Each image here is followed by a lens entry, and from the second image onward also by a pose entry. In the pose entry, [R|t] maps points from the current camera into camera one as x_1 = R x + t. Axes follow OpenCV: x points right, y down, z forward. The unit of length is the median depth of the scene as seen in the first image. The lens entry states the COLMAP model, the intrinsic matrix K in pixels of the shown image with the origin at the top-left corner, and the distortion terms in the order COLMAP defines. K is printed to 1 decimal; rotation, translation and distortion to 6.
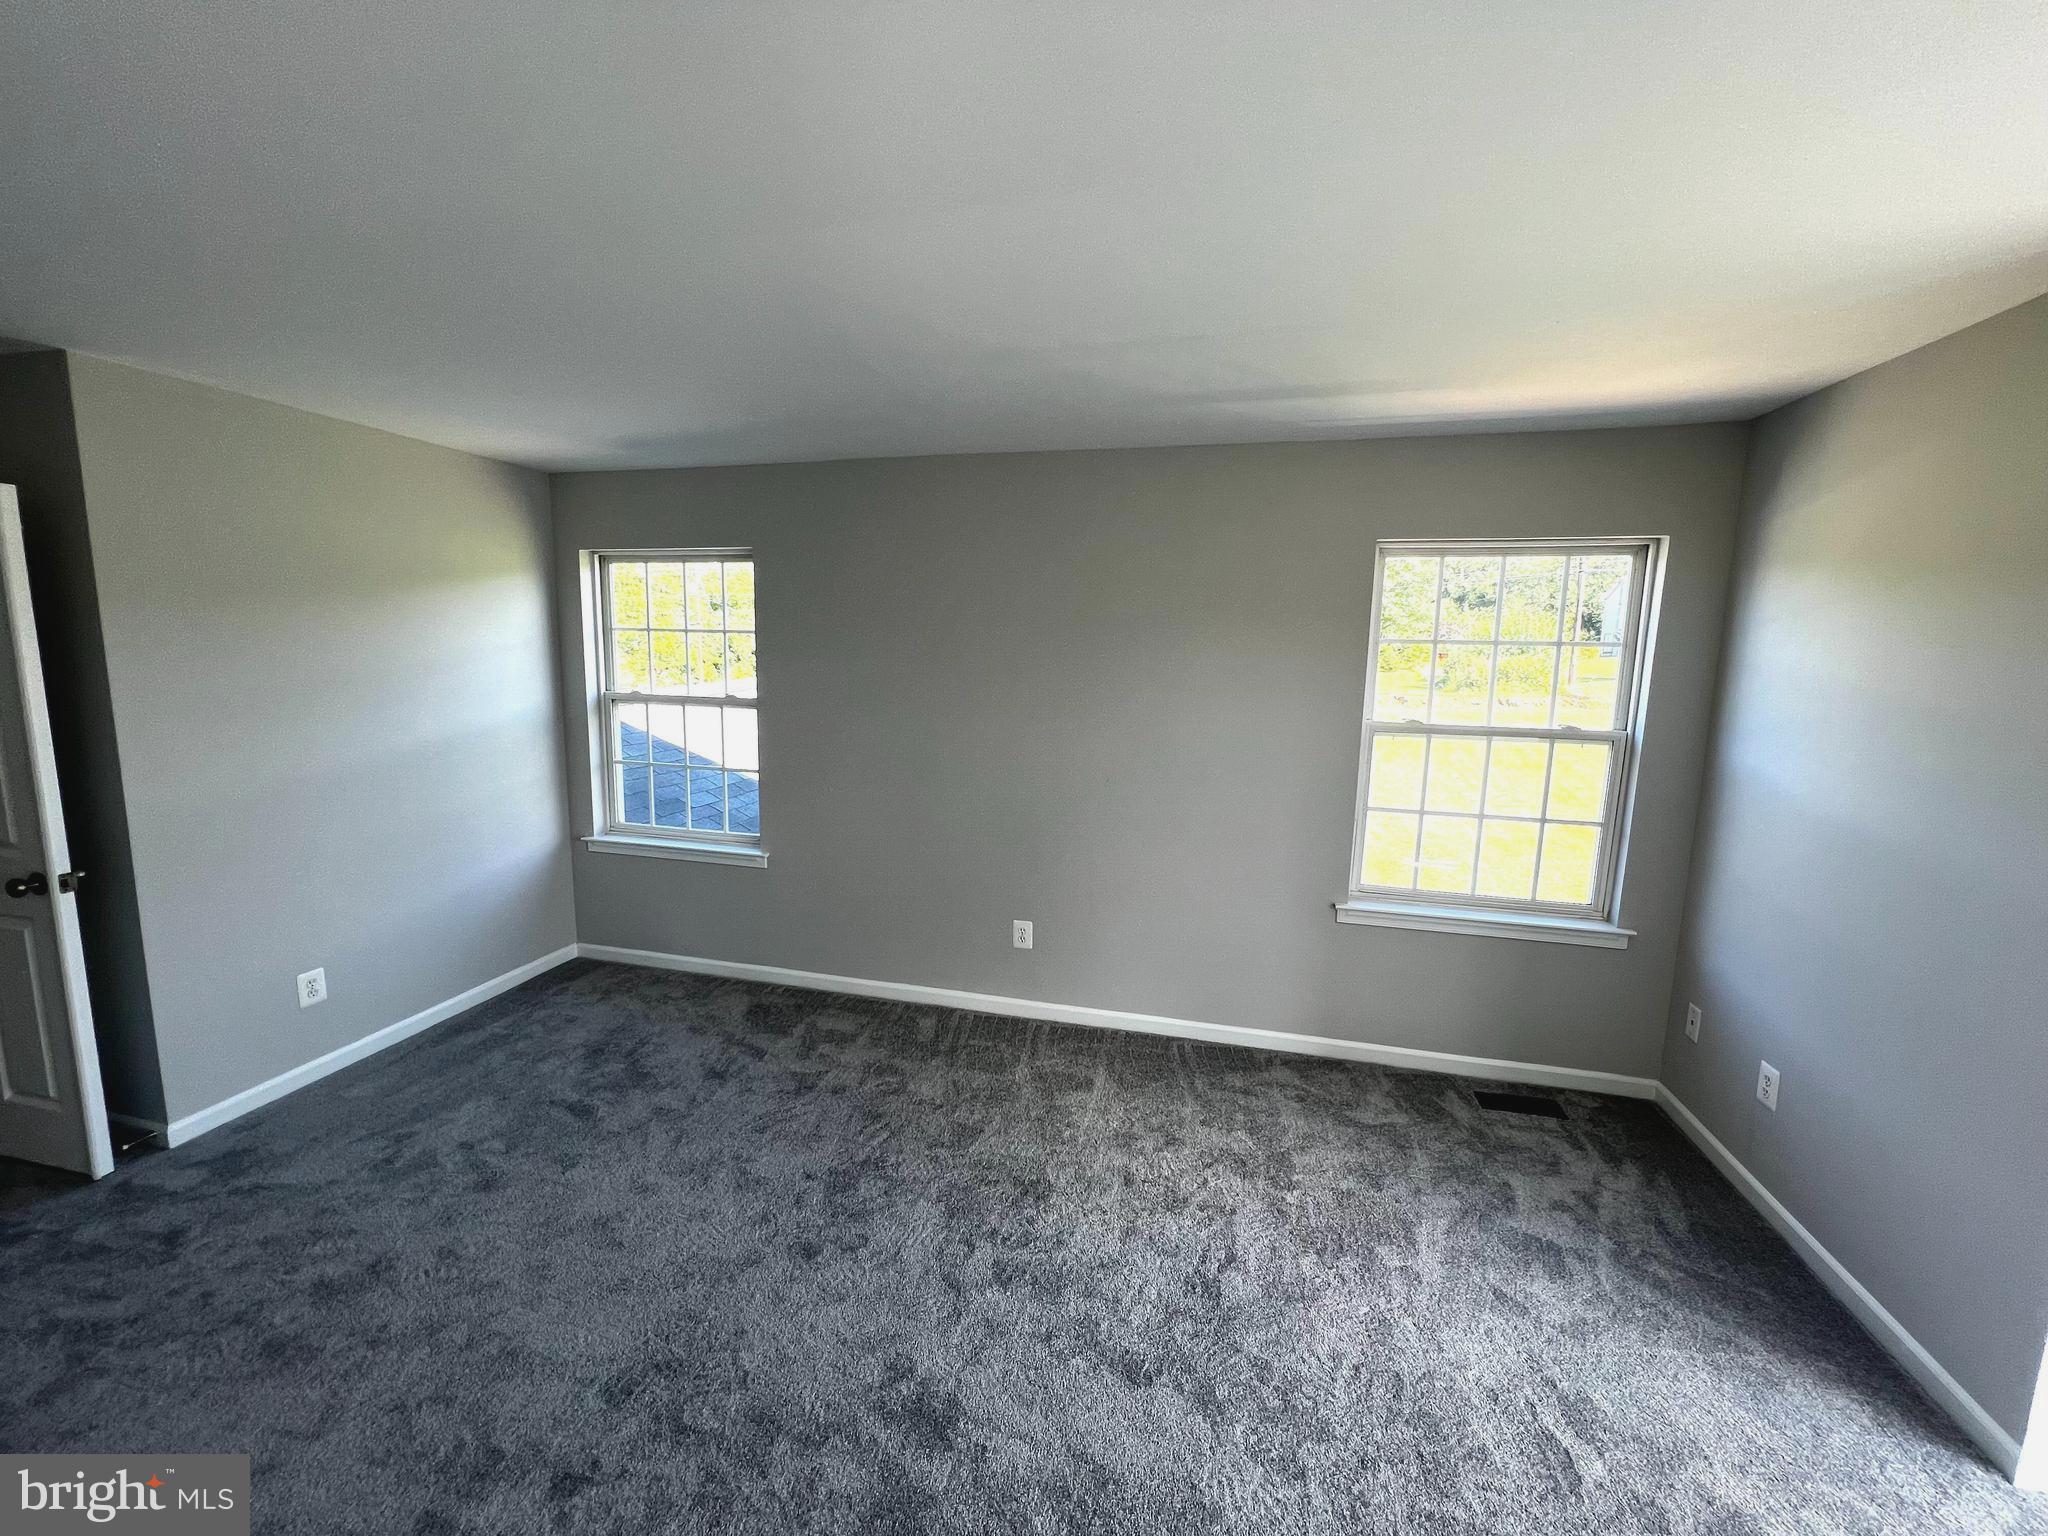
lens RADIAL K [[818.0, 0, 1022.4], [0, 818.0, 759.8], [0, 0, 1]] dist [-0.001690, -0.000618]
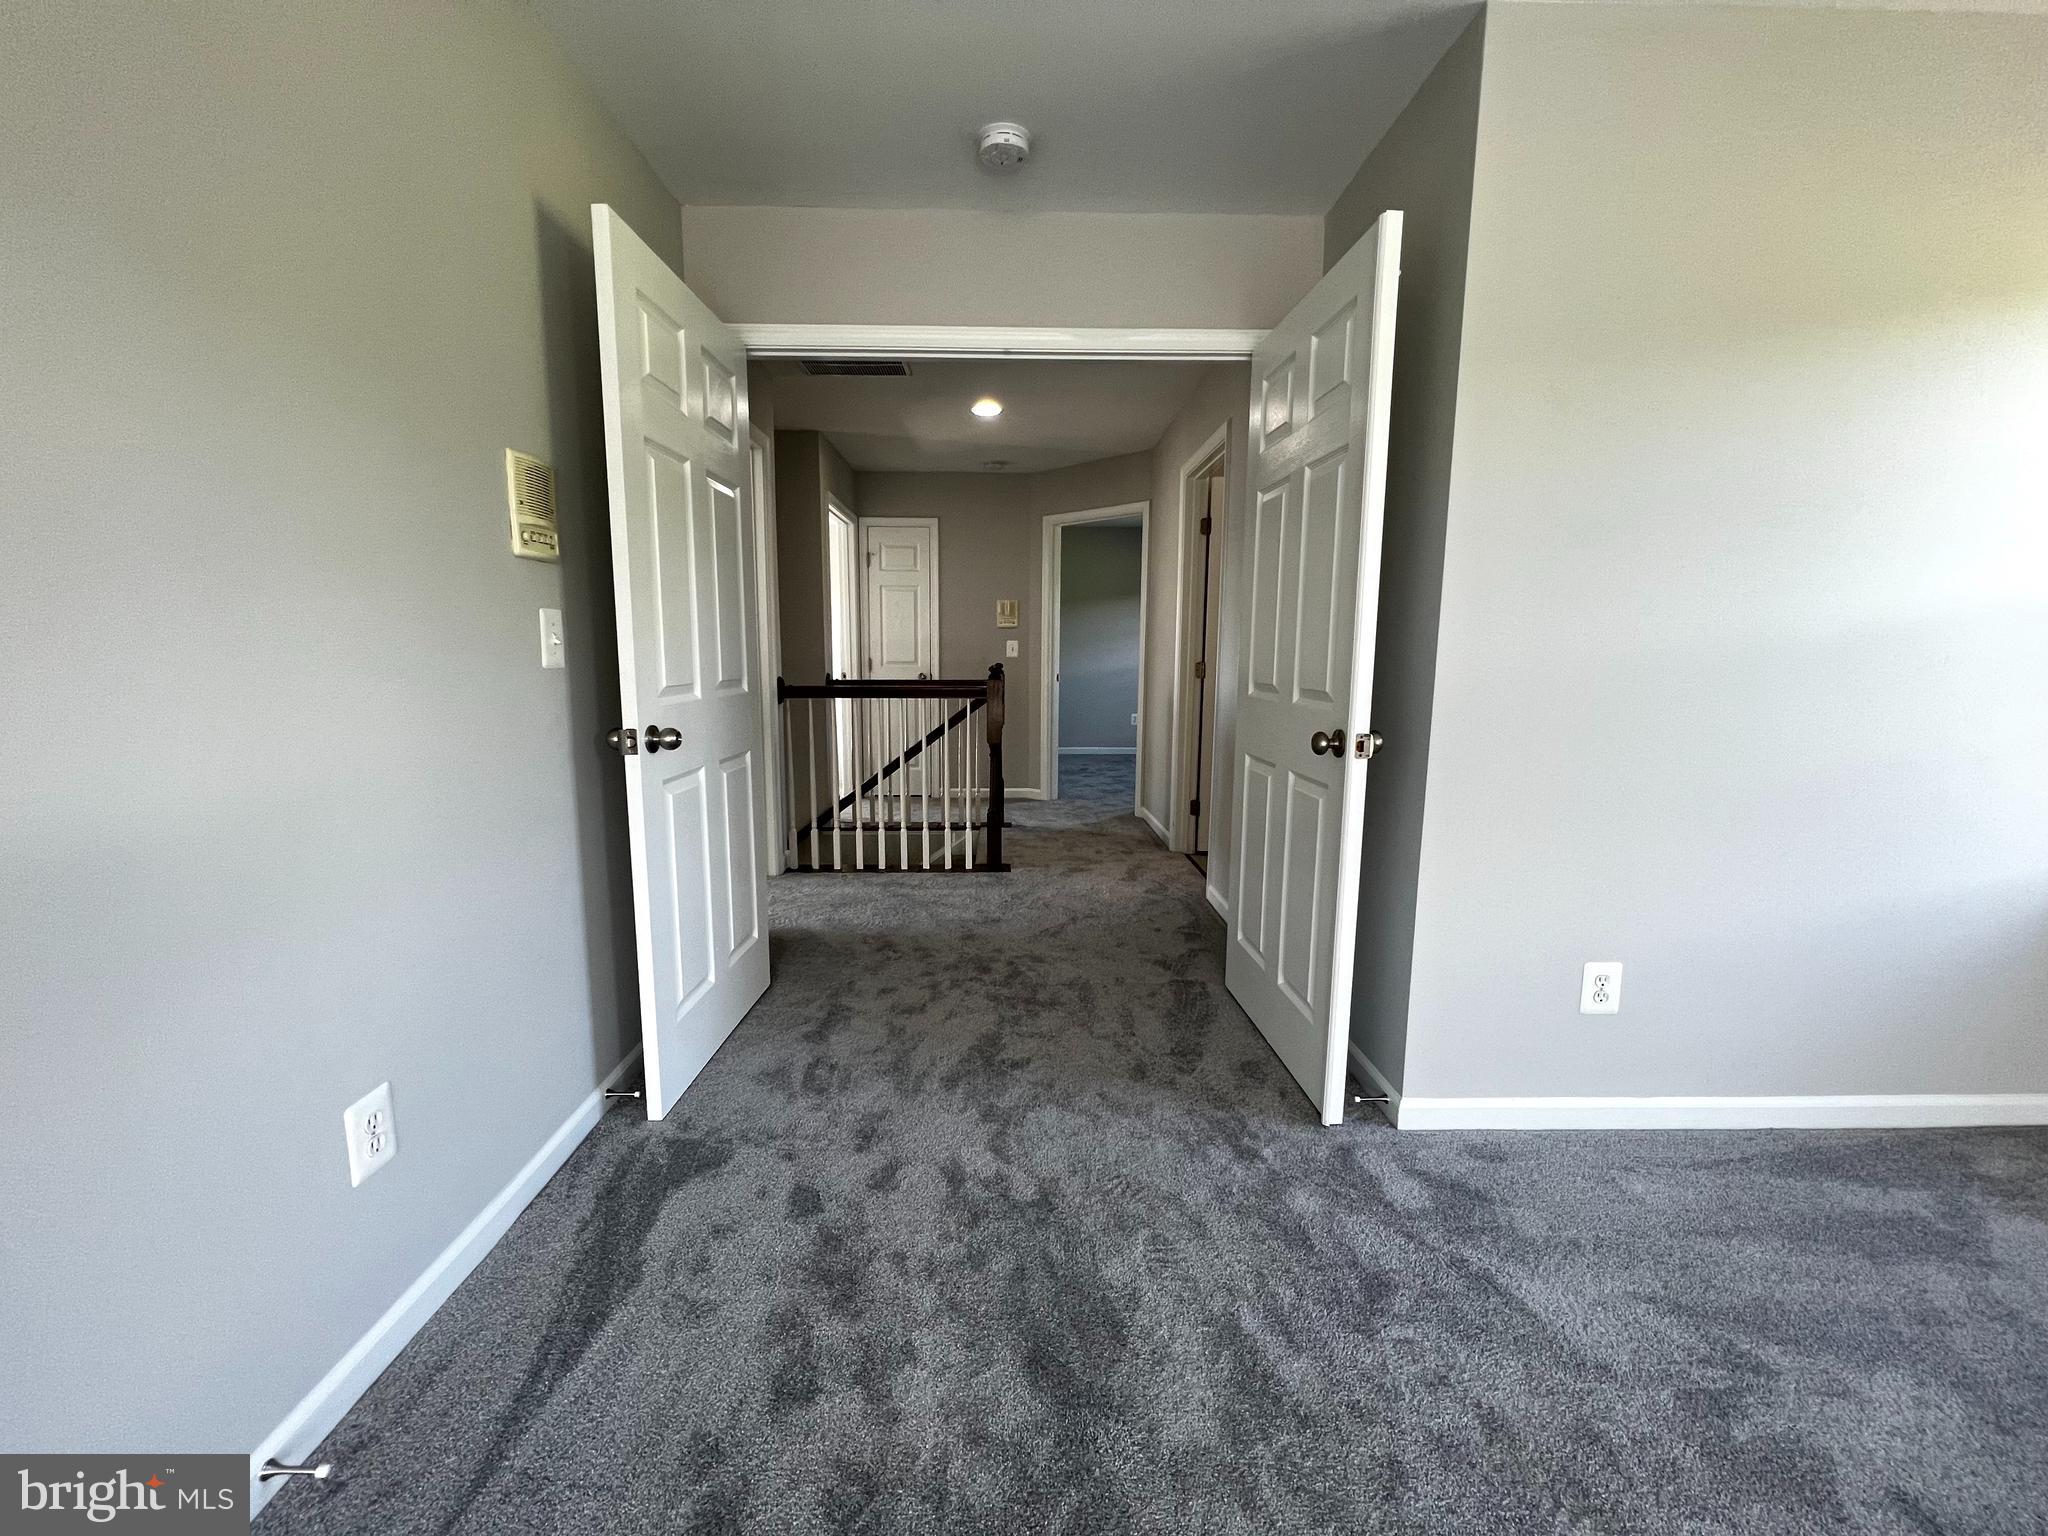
lens RADIAL K [[818.0, 0, 1022.7], [0, 818.0, 766.6], [0, 0, 1]] dist [-0.001690, -0.000618]
pose [[0.266182, 0.115146, -0.957021, -0.469095], [-0.135735, 0.987424, 0.081051, 0.138252], [0.954318, 0.108327, 0.278464, 0.437064]]
